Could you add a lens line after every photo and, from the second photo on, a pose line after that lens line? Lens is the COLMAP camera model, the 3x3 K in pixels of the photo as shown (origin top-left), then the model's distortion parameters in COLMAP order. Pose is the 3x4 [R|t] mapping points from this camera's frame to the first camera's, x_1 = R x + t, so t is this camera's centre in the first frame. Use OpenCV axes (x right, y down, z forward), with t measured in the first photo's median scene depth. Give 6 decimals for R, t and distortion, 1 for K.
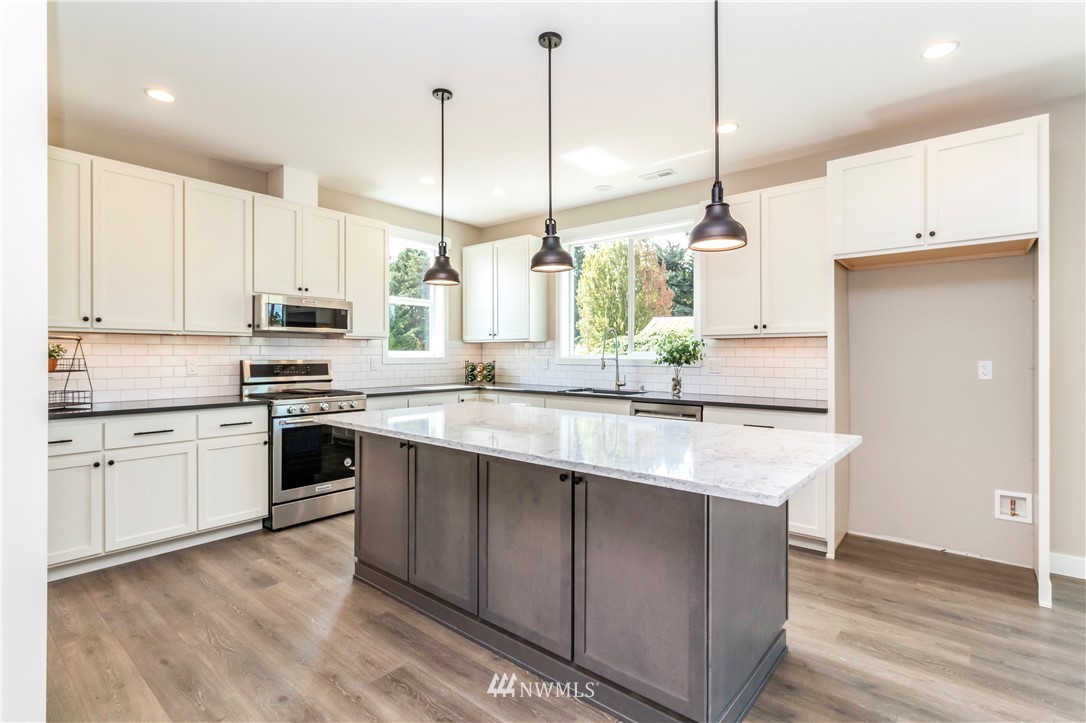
lens RADIAL K [[513.5, 0, 530.8], [0, 513.5, 354.5], [0, 0, 1]] dist [0.002826, 0.002756]
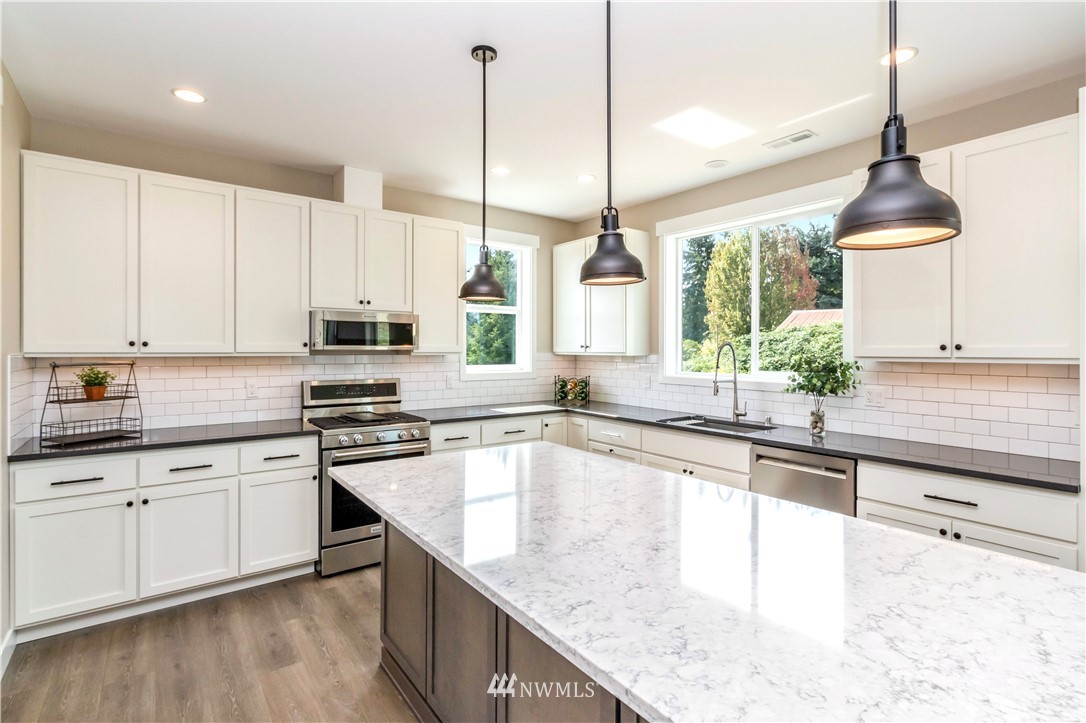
lens RADIAL K [[513.5, 0, 545.7], [0, 513.5, 350.2], [0, 0, 1]] dist [0.002826, 0.002756]
pose [[0.976605, -0.000022, -0.215040, 0.064726], [0.000901, 0.999992, 0.003988, -0.050264], [0.215039, -0.004089, 0.976597, 0.204948]]
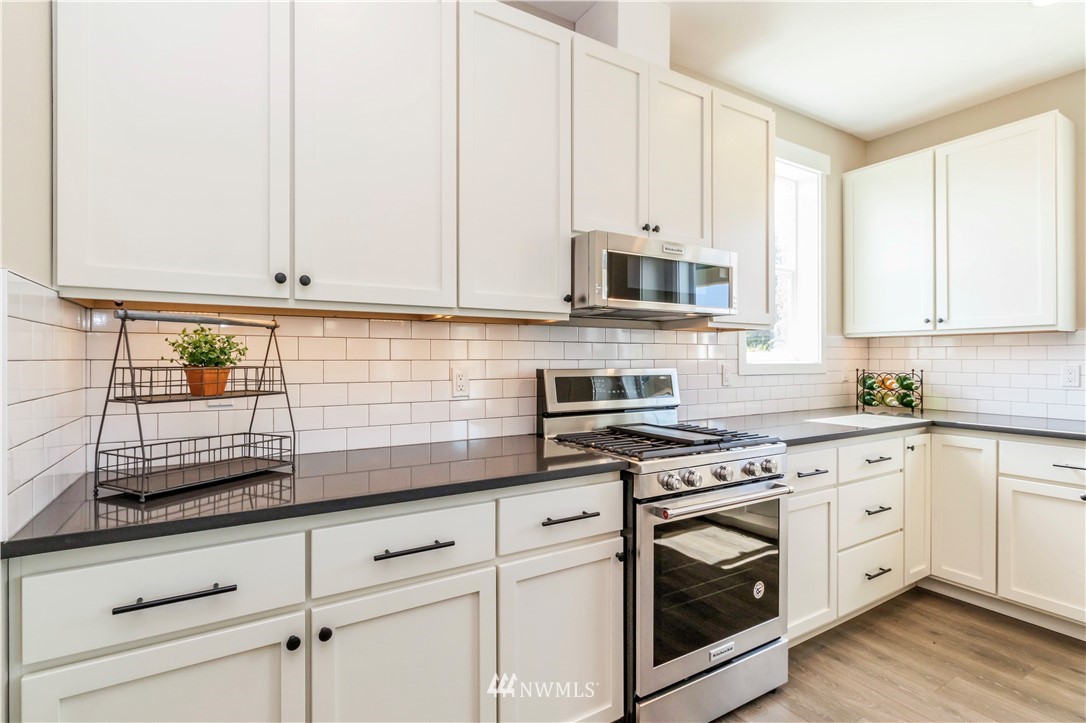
lens RADIAL K [[513.5, 0, 557.3], [0, 513.5, 351.7], [0, 0, 1]] dist [0.002826, 0.002756]
pose [[0.963998, -0.005455, -0.265854, -0.430818], [0.001716, 0.999896, -0.014296, 0.001224], [0.265904, 0.013325, 0.963907, 0.532801]]
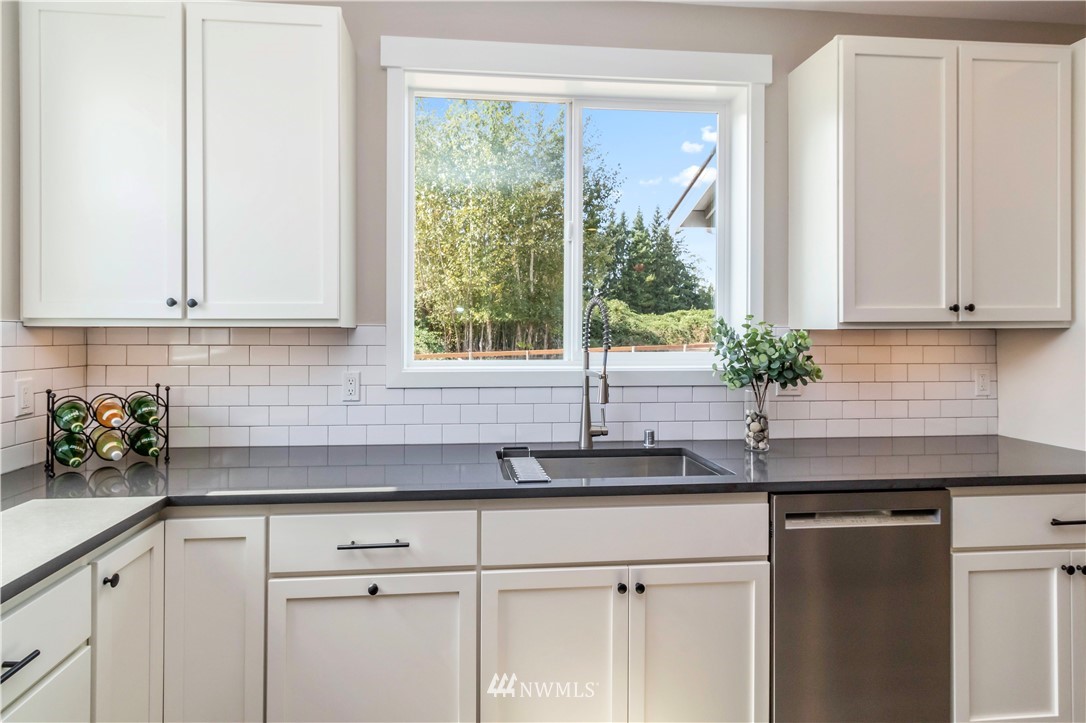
lens RADIAL K [[513.5, 0, 476.6], [0, 513.5, 334.8], [0, 0, 1]] dist [0.002826, 0.002756]
pose [[0.700698, -0.002130, 0.713455, -0.235948], [0.002365, 0.999997, 0.000663, -0.027200], [-0.713454, 0.001223, 0.700701, 0.924241]]
